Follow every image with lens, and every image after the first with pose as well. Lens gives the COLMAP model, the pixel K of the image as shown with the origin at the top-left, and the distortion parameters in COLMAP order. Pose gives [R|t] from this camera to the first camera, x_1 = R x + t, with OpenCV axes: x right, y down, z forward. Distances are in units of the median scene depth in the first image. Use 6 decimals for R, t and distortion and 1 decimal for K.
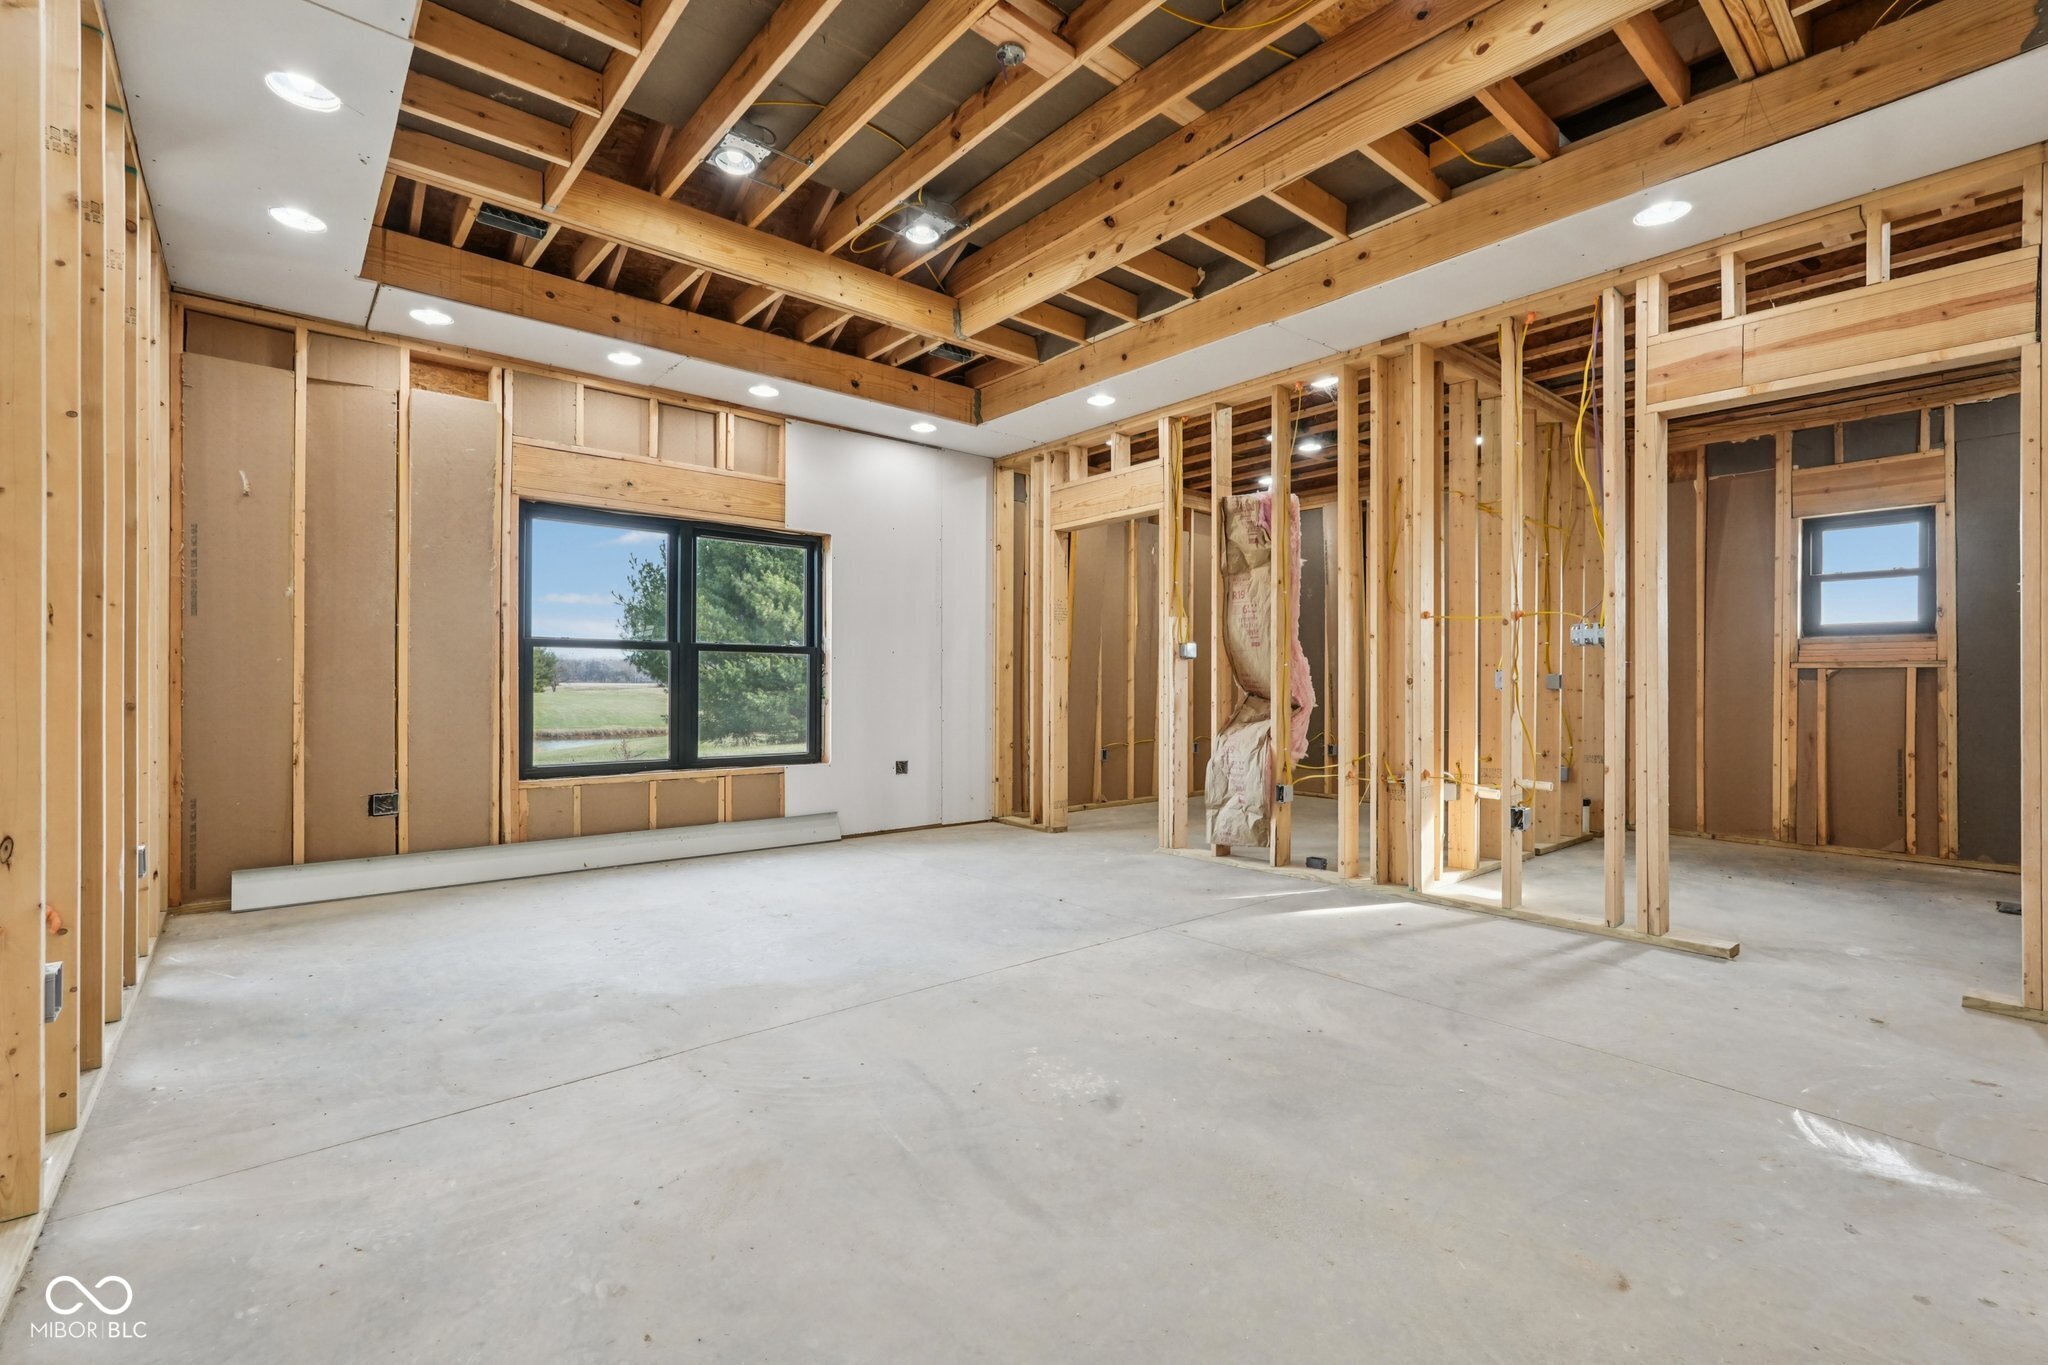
lens RADIAL K [[901.9, 0, 1022.2], [0, 901.9, 687.8], [0, 0, 1]] dist [-0.011738, 0.003169]
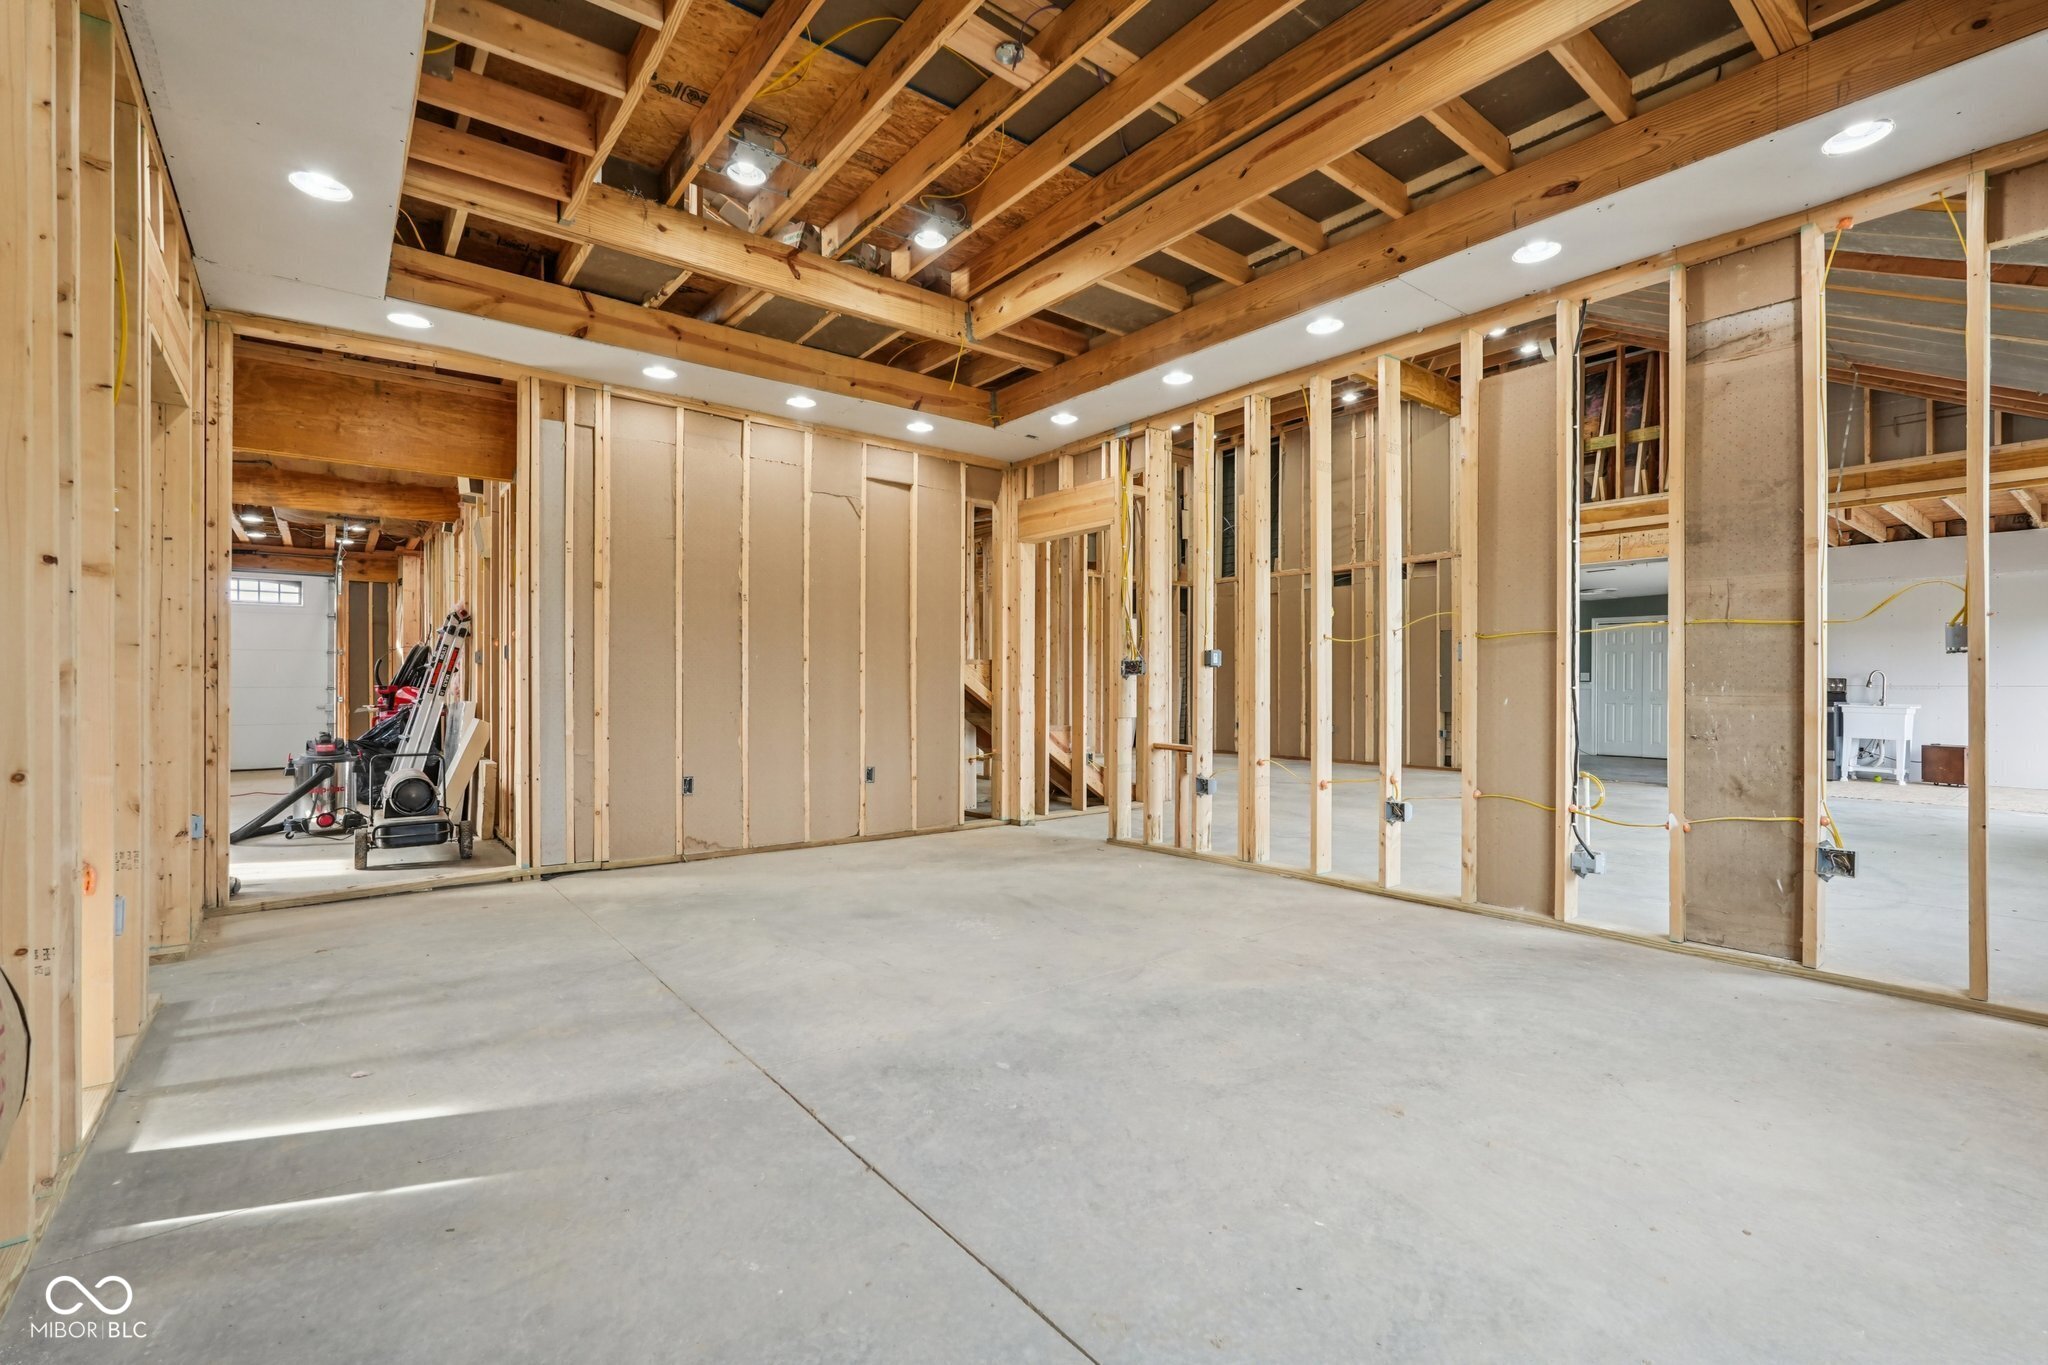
lens RADIAL K [[901.9, 0, 1022.2], [0, 901.9, 686.2], [0, 0, 1]] dist [-0.011738, 0.003169]
pose [[-0.999351, -0.006321, 0.035450, -0.043775], [-0.006155, 0.999970, 0.004797, -0.007495], [-0.035479, 0.004575, -0.999360, 1.301767]]
